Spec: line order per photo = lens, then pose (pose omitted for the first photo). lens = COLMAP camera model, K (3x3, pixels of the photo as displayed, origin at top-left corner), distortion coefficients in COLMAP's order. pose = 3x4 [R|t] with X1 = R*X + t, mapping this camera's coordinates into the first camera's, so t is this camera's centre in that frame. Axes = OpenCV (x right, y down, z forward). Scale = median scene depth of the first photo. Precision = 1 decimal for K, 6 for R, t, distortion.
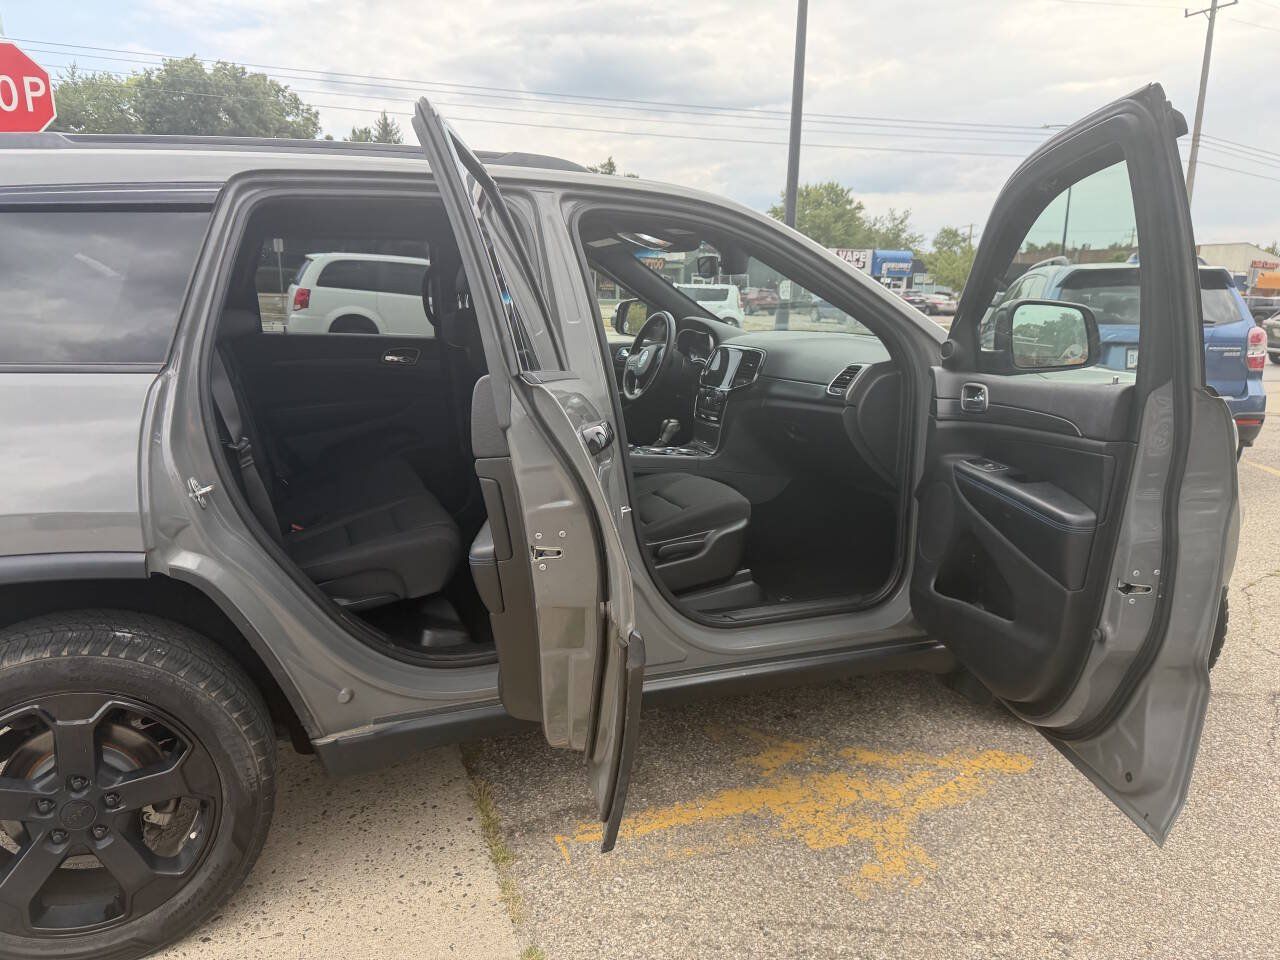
lens RADIAL K [[907.7, 0, 630.4], [0, 907.7, 479.6], [0, 0, 1]] dist [0.016776, -0.022261]
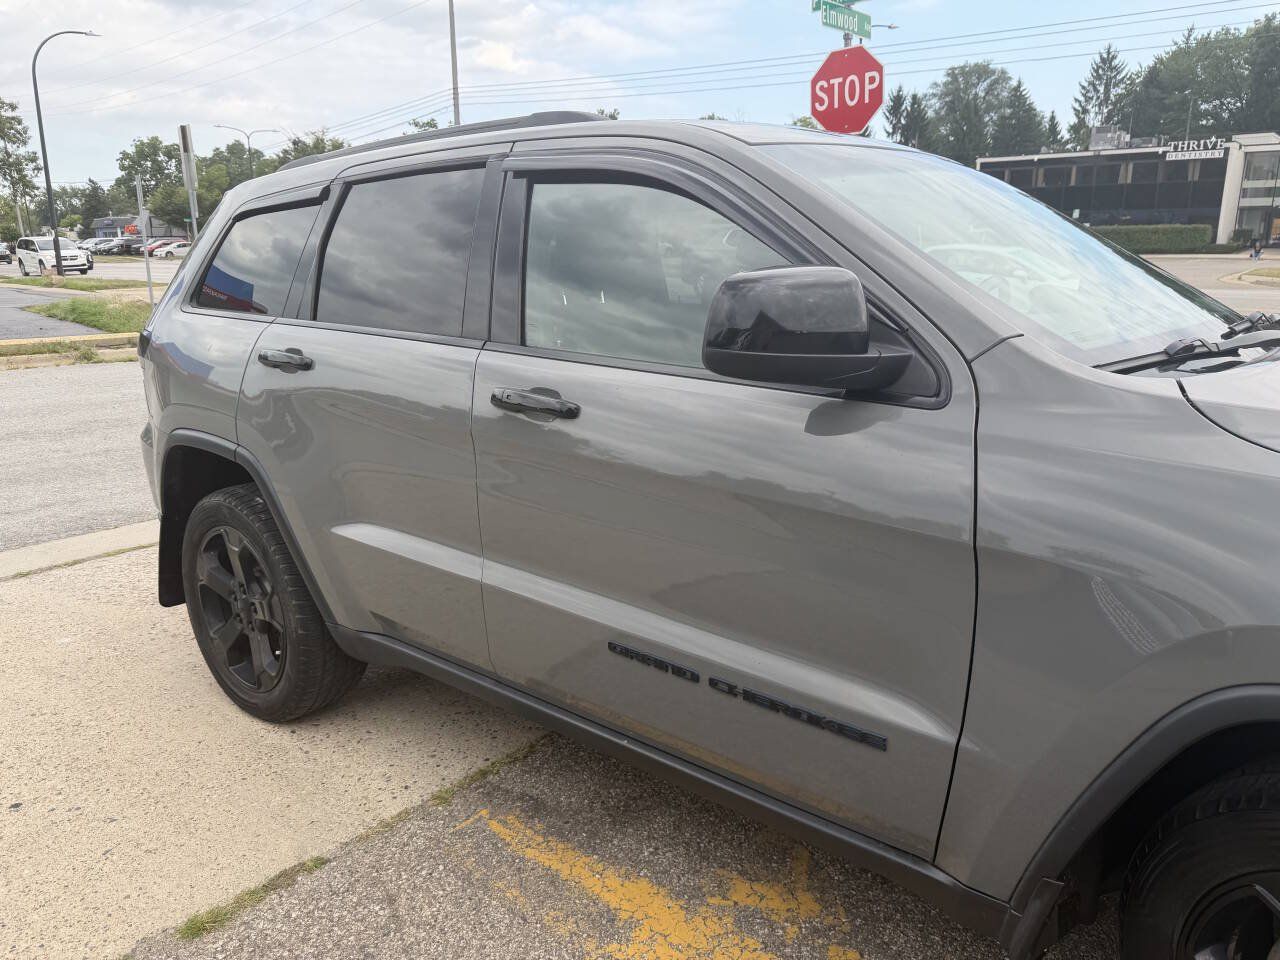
lens RADIAL K [[907.7, 0, 646.3], [0, 907.7, 474.8], [0, 0, 1]] dist [0.016776, -0.022261]
pose [[0.499592, 0.184848, -0.846309, 0.763548], [-0.158813, 0.979954, 0.120288, -0.112232], [0.851578, 0.074310, 0.518934, 0.590562]]
